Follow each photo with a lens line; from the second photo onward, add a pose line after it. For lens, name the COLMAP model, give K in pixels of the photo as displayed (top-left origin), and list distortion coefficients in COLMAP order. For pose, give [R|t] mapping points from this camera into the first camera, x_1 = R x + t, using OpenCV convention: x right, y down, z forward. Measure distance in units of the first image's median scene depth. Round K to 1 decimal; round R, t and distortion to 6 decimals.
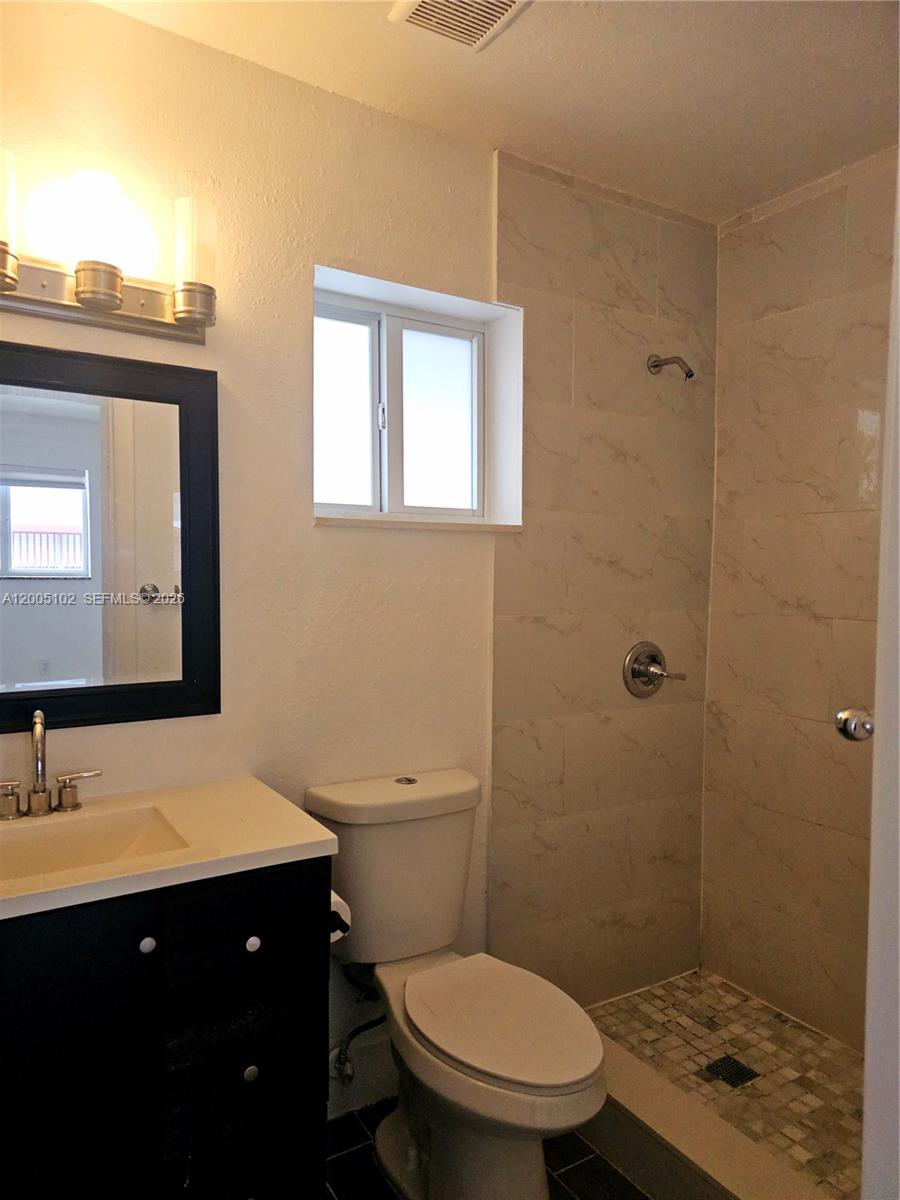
lens RADIAL K [[803.5, 0, 441.7], [0, 803.5, 624.3], [0, 0, 1]] dist [0.024830, -0.020866]
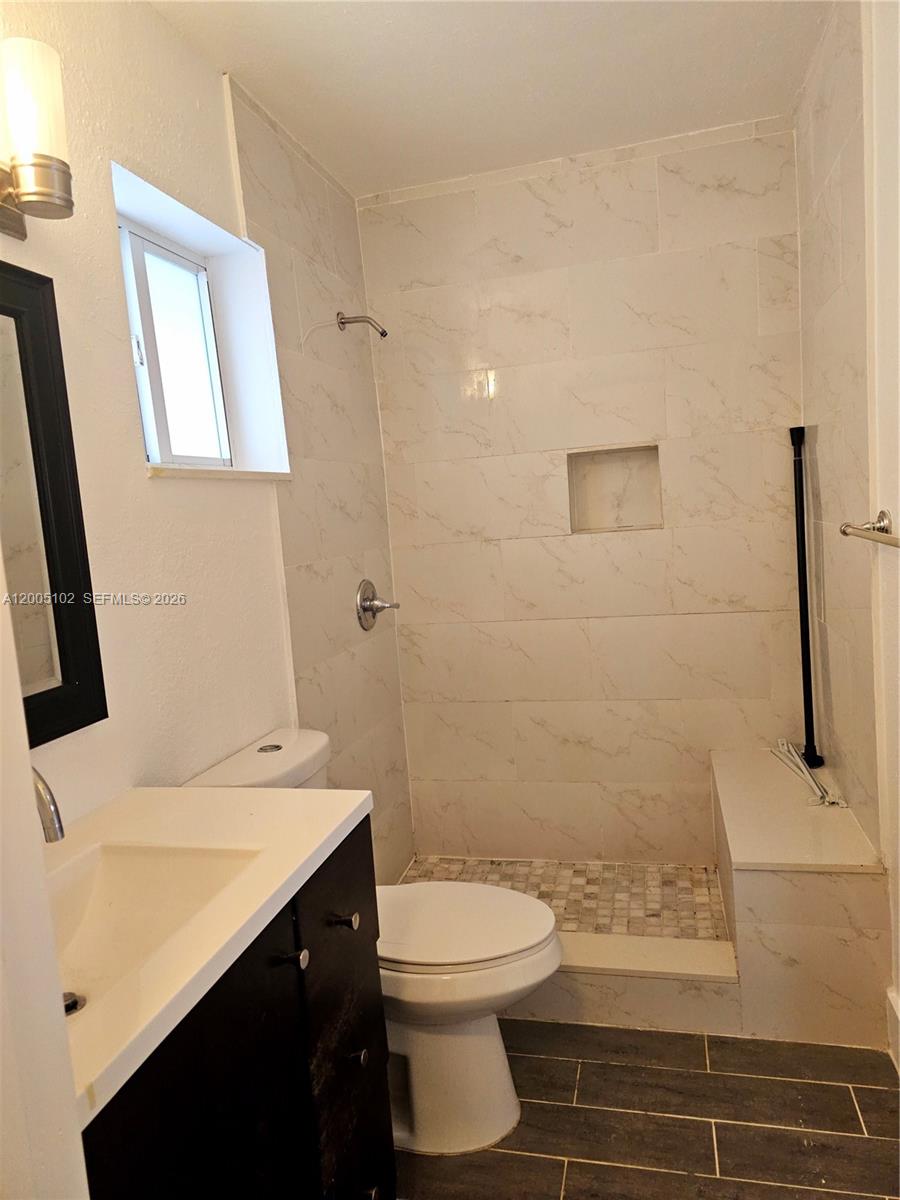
lens RADIAL K [[803.5, 0, 455.6], [0, 803.5, 605.5], [0, 0, 1]] dist [0.024830, -0.020866]
pose [[0.701434, -0.145925, 0.697636, -0.463190], [0.127404, 0.988723, 0.078715, -0.014092], [-0.701255, 0.033668, 0.712115, 0.152119]]
